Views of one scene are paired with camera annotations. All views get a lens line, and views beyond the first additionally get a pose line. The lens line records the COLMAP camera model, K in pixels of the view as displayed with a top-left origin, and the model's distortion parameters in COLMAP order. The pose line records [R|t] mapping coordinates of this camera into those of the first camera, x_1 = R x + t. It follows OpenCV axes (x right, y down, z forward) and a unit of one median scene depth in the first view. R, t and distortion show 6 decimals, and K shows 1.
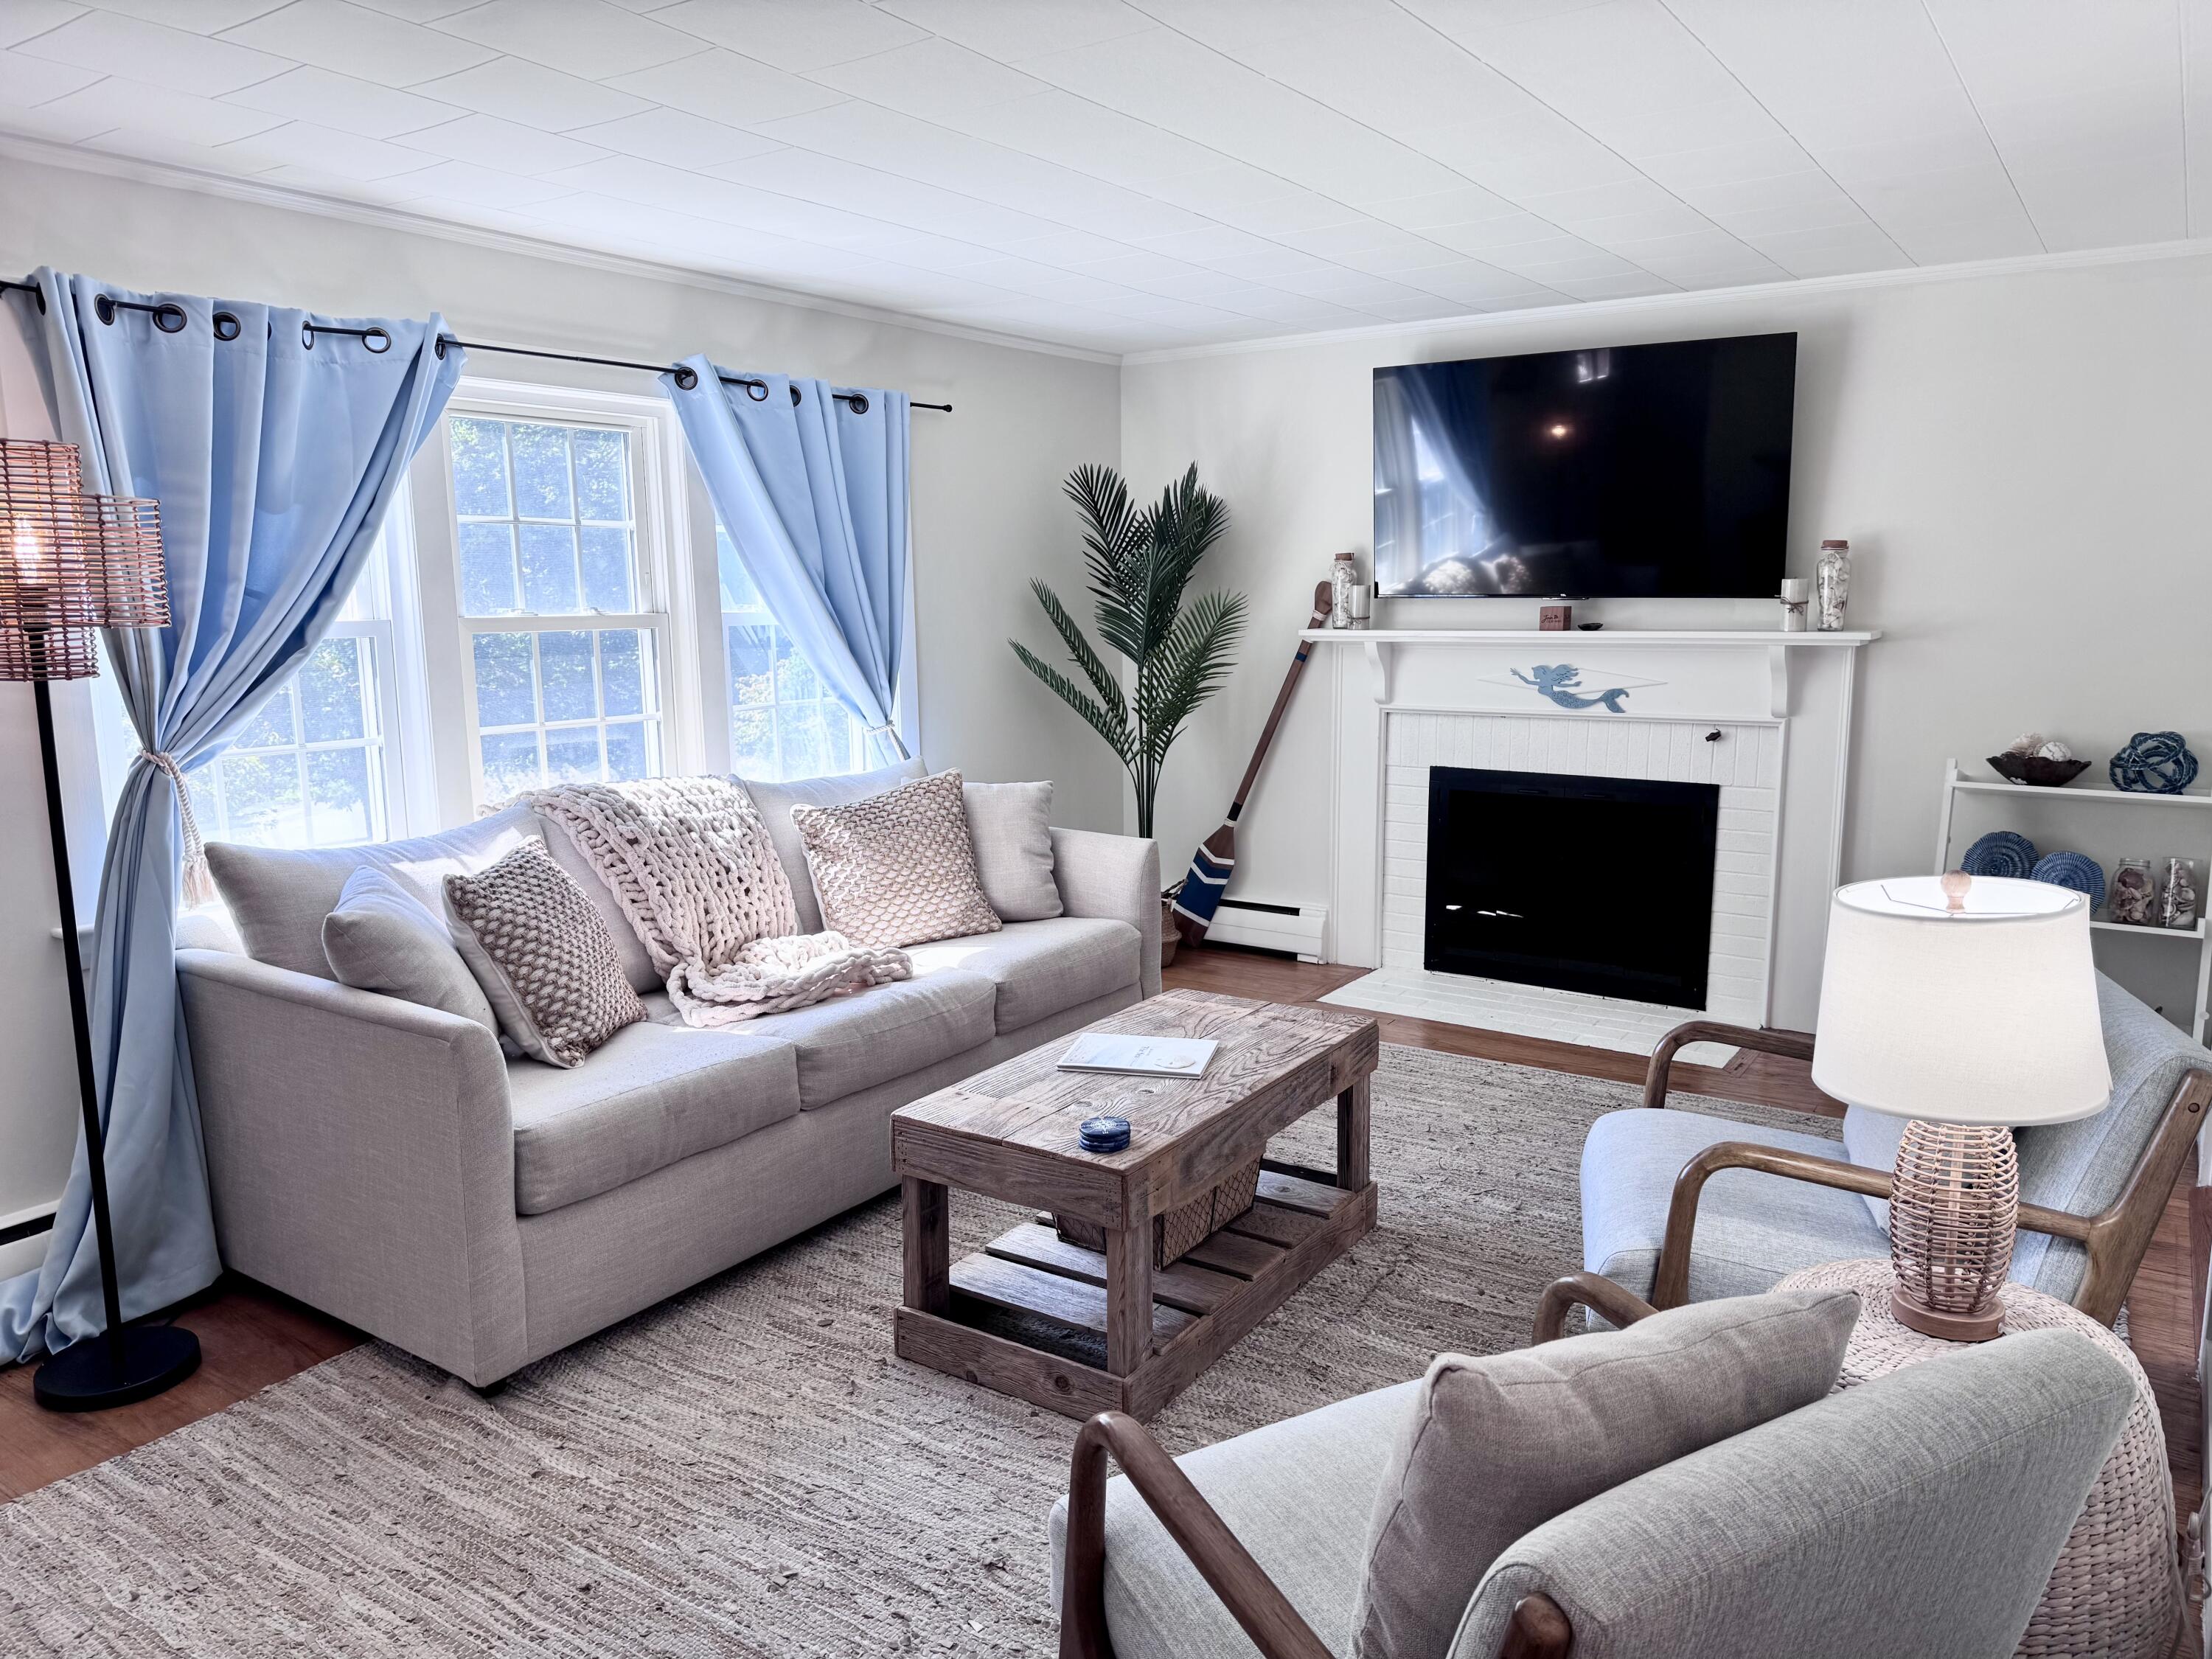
lens RADIAL K [[1559.3, 0, 1125.9], [0, 1559.3, 832.0], [0, 0, 1]] dist [0.013970, -0.001548]
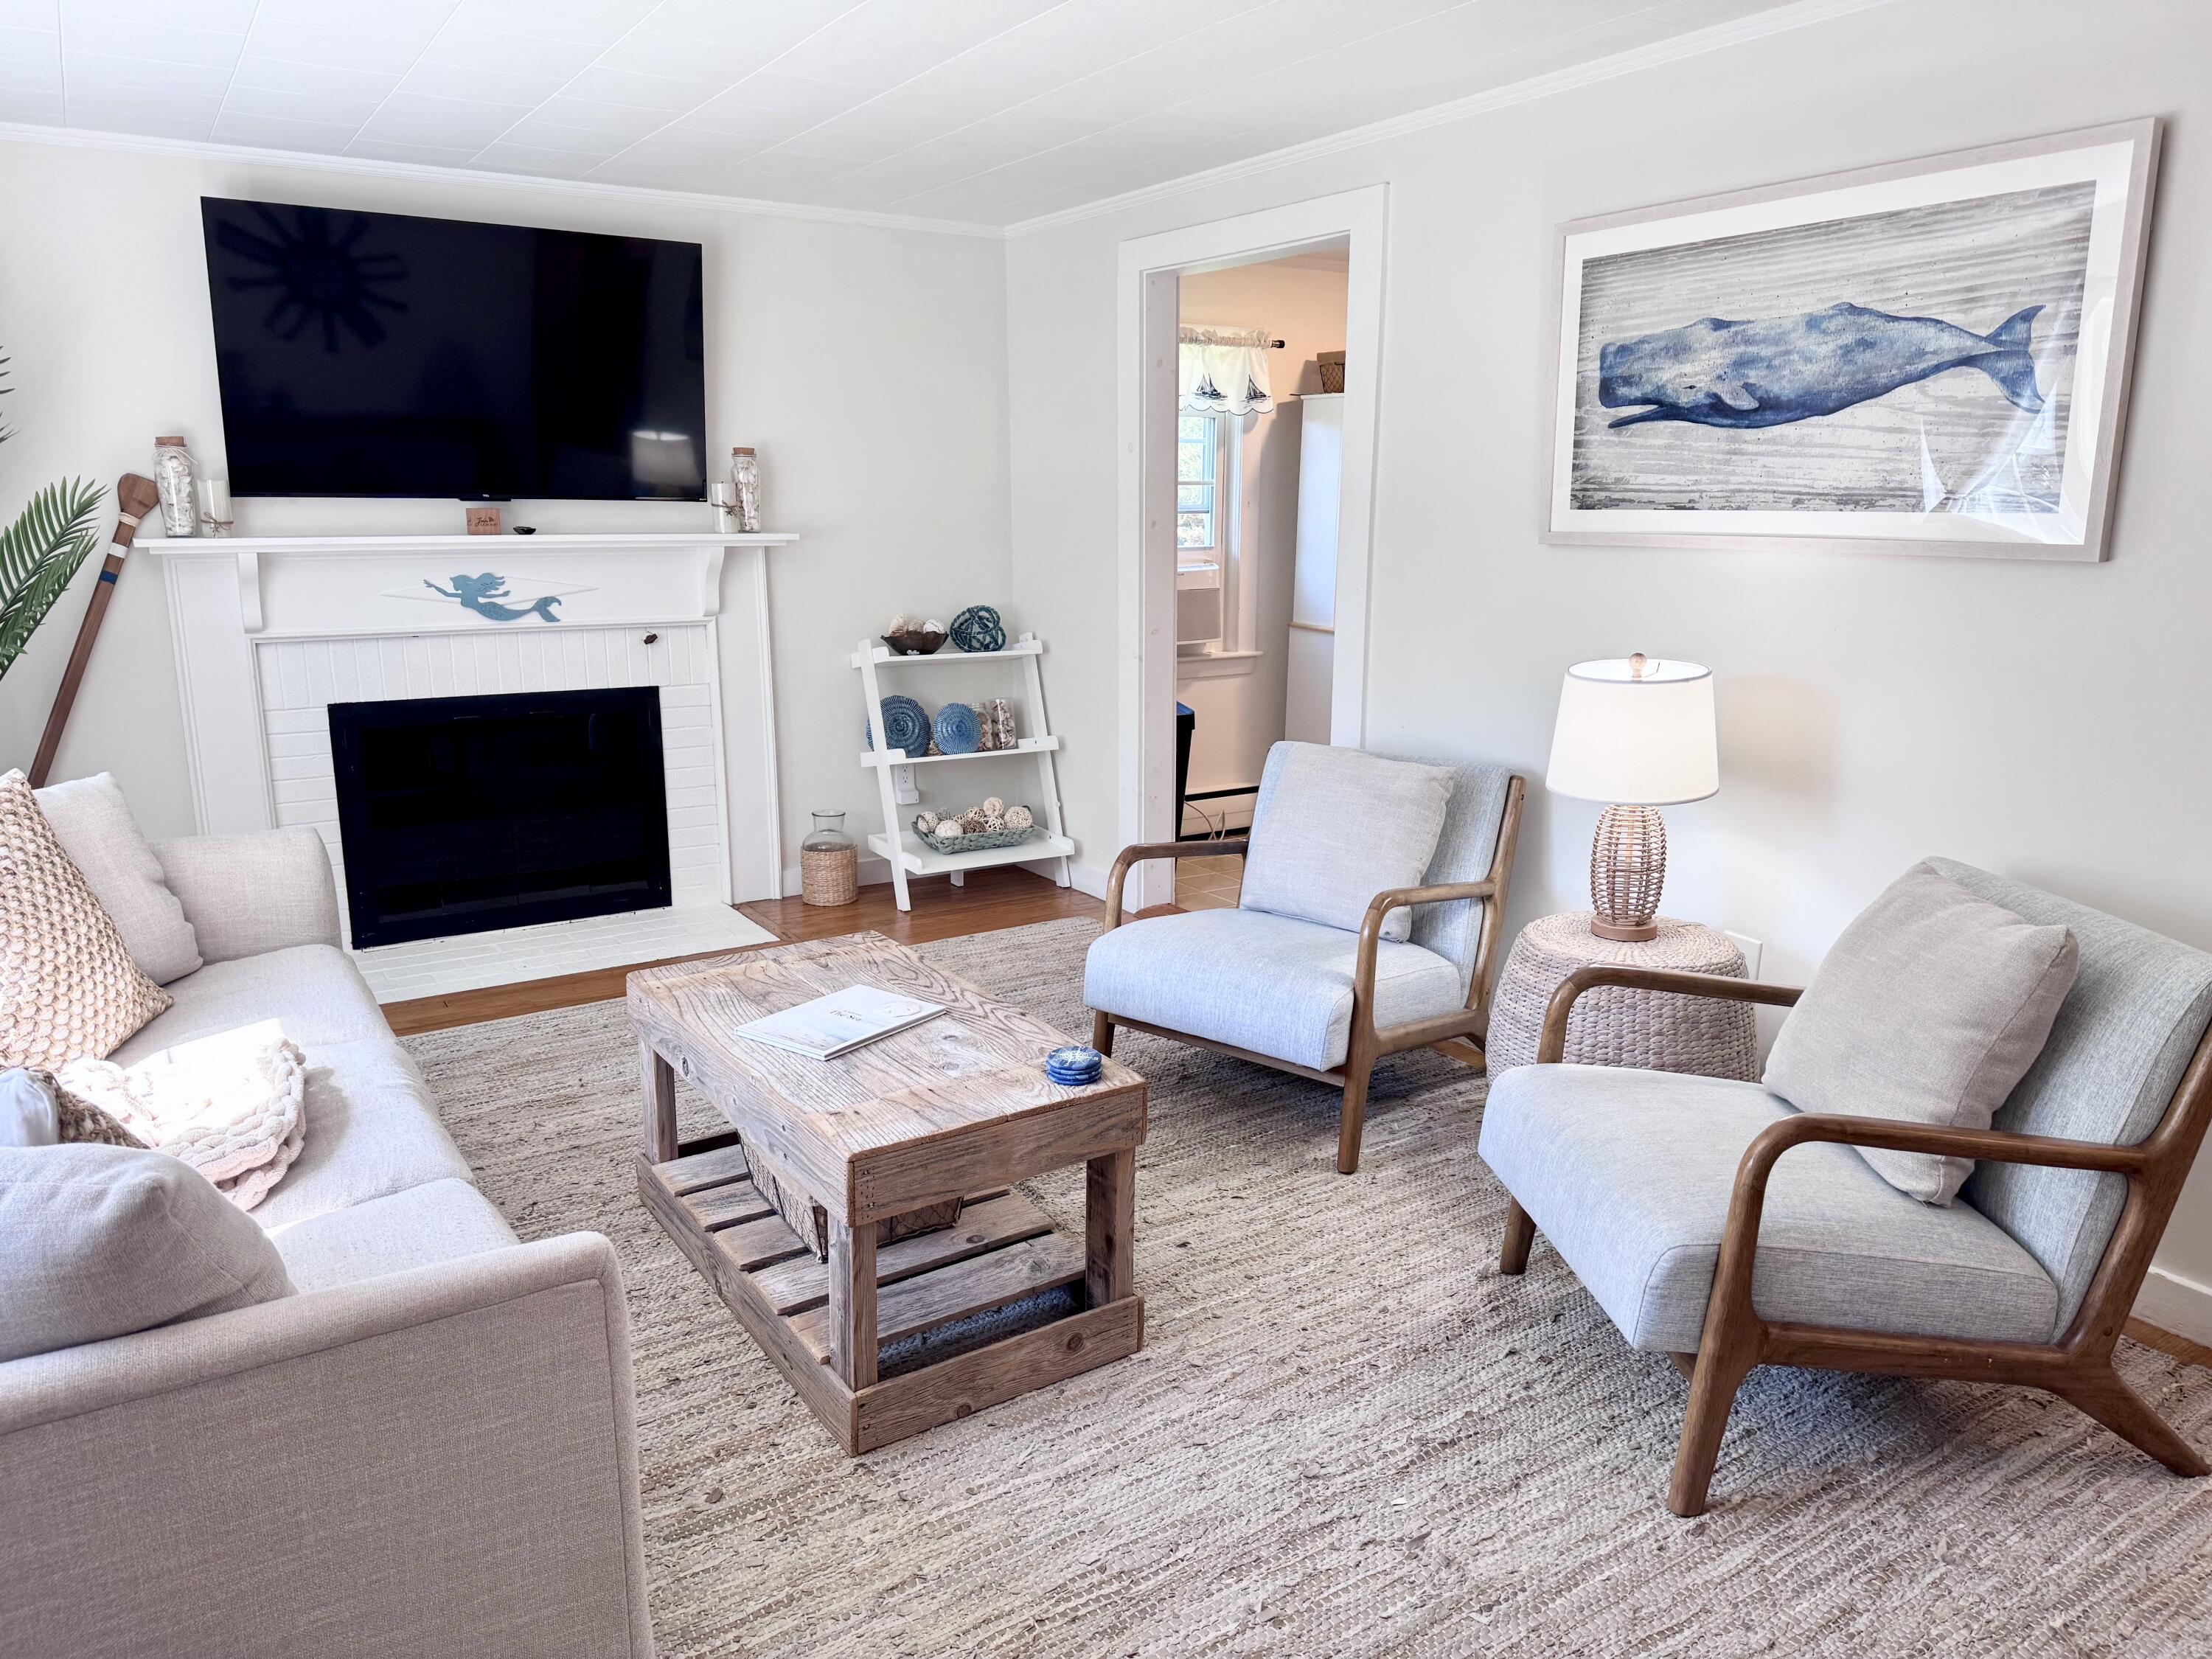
lens RADIAL K [[1559.3, 0, 1125.1], [0, 1559.3, 835.9], [0, 0, 1]] dist [0.013970, -0.001548]
pose [[0.364835, -0.185194, 0.912468, -0.458804], [0.136076, 0.980102, 0.144514, -0.040069], [-0.921075, 0.071442, 0.382776, 0.334233]]
